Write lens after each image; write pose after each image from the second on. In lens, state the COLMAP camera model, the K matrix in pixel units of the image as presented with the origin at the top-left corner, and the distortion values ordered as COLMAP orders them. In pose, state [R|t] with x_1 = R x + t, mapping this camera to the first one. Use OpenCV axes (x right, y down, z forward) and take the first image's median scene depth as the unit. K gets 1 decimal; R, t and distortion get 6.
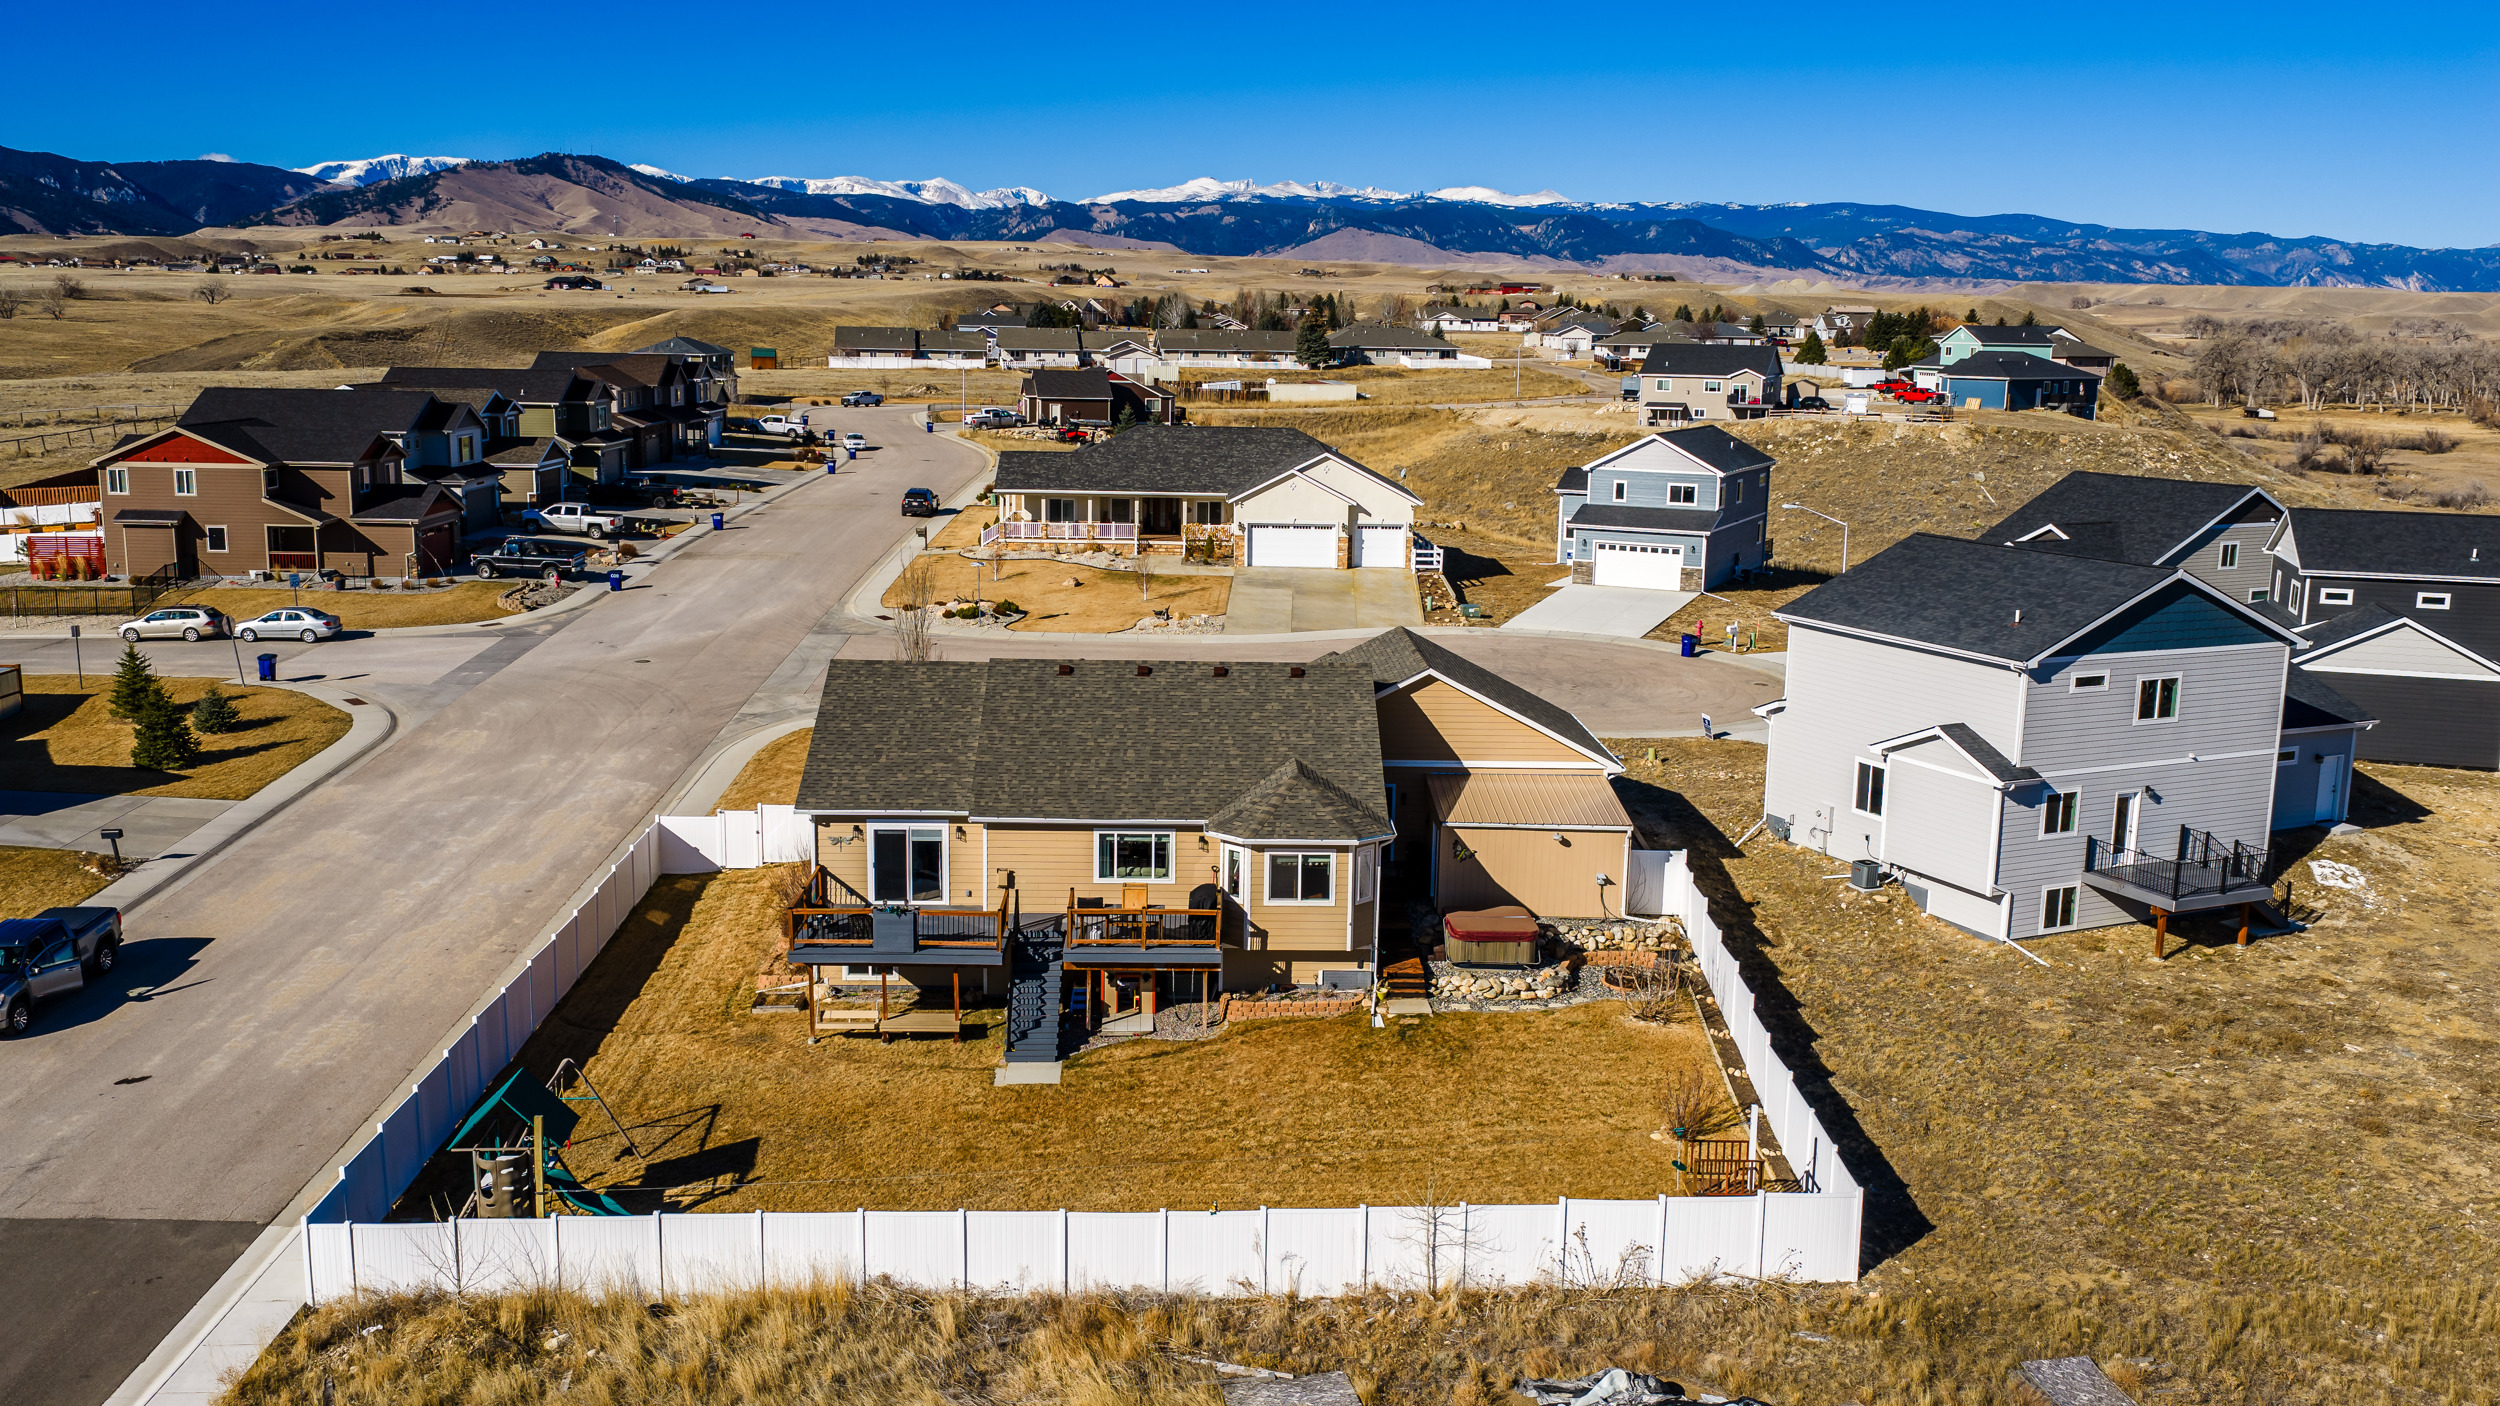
lens RADIAL K [[2049.4, 0, 1250.0], [0, 2049.4, 703.0], [0, 0, 1]] dist [0.032783, -0.064179]
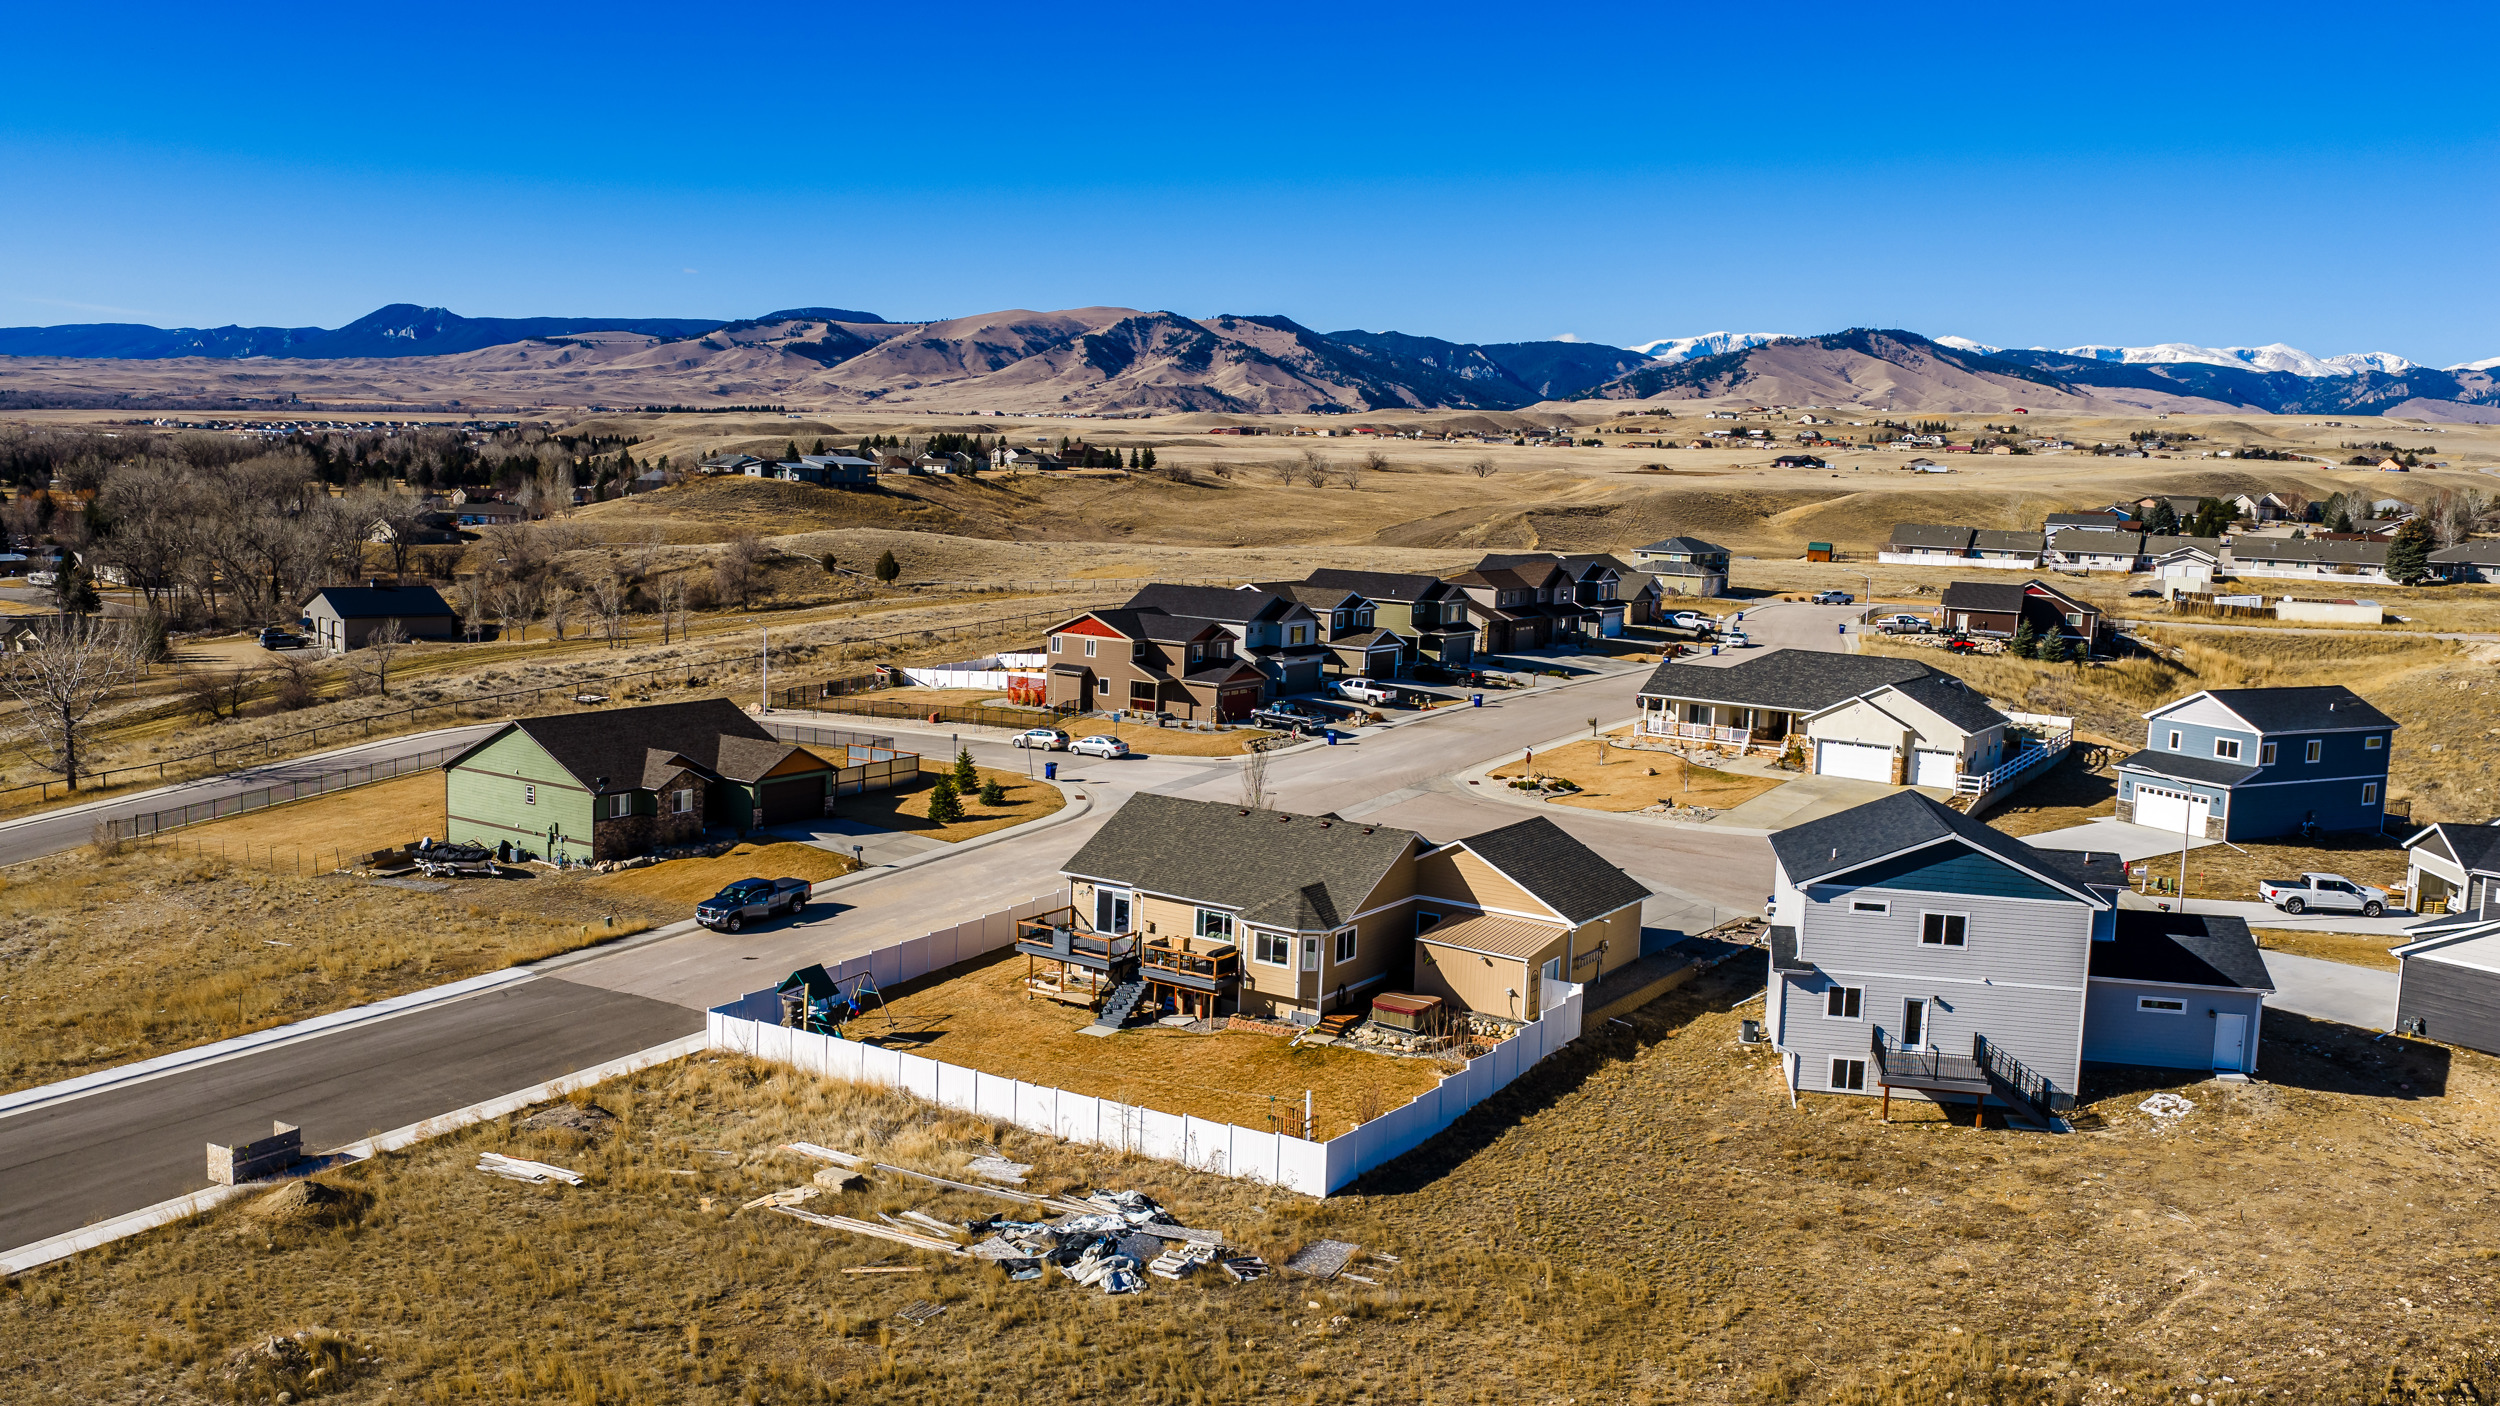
lens RADIAL K [[2049.4, 0, 1250.0], [0, 2049.4, 703.0], [0, 0, 1]] dist [0.032783, -0.064179]
pose [[0.823069, 0.081352, -0.562085, 0.221217], [-0.125915, 0.991197, -0.040921, -0.009896], [0.553807, 0.104456, 0.826067, -0.094333]]
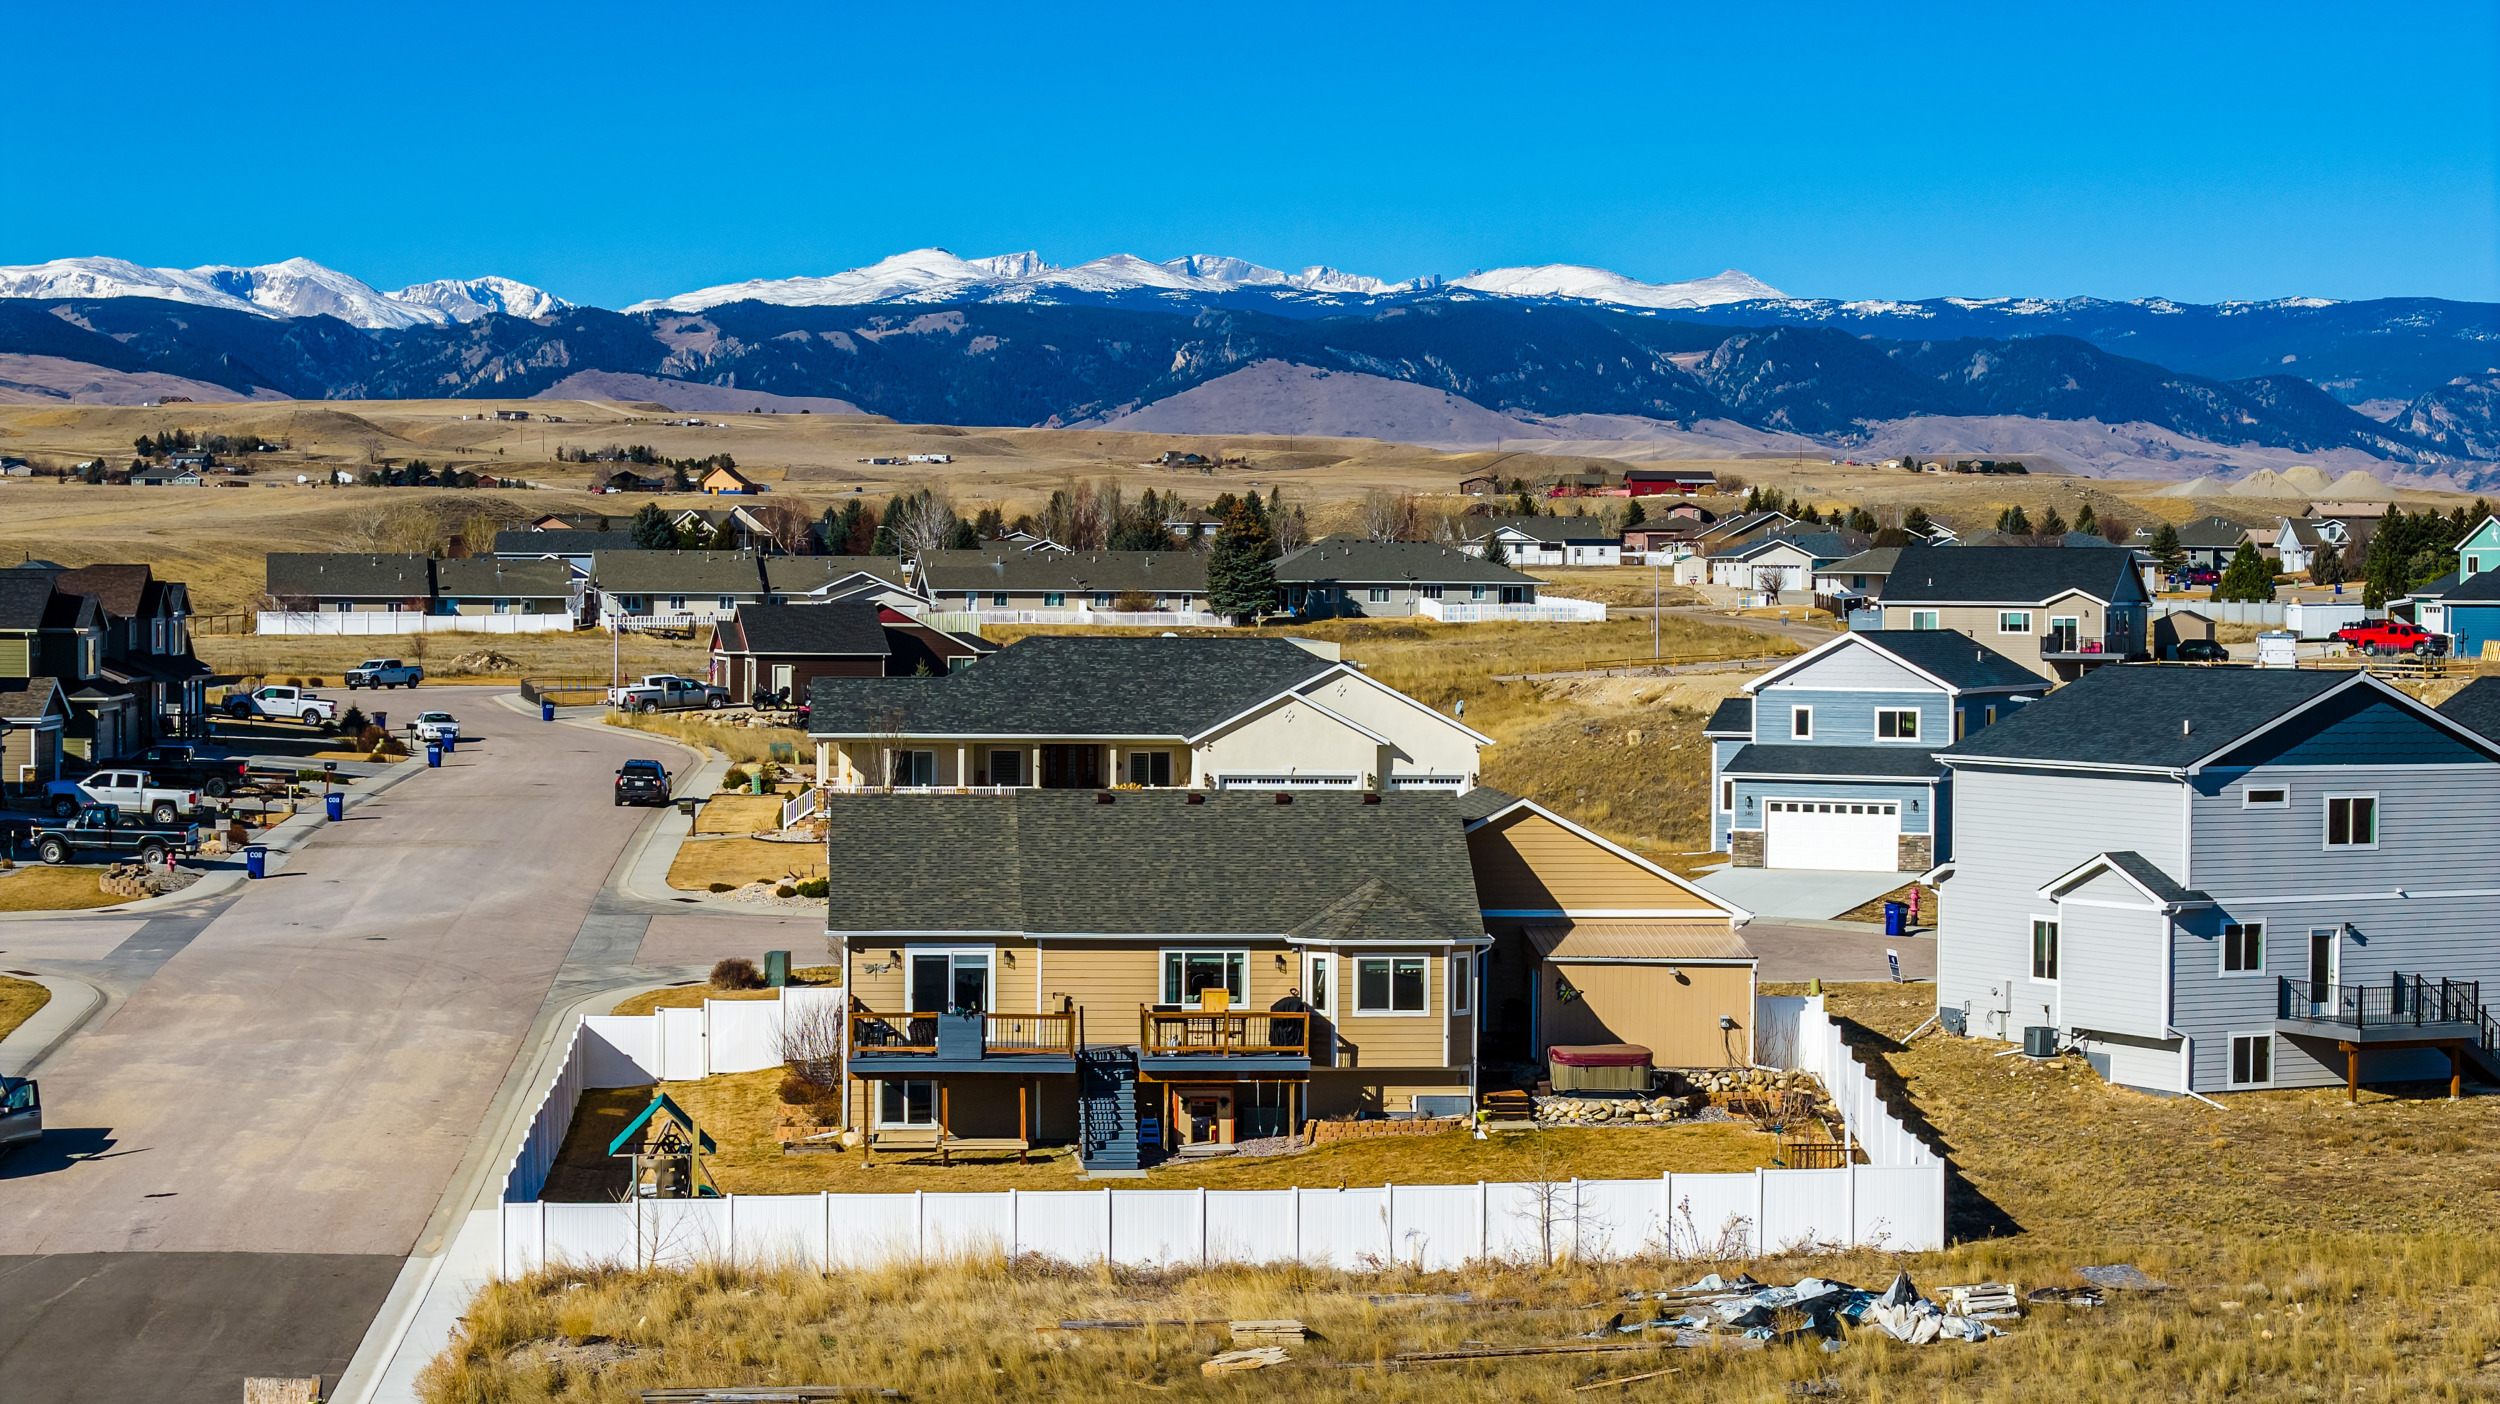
lens RADIAL K [[5010.5, 0, 1250.0], [0, 5010.5, 702.0], [0, 0, 1]] dist [-0.267580, 1.552304]
pose [[0.999010, -0.012356, 0.042730, -0.032014], [0.018993, 0.987163, -0.158583, 0.075521], [-0.040222, 0.159237, 0.986421, -0.295567]]
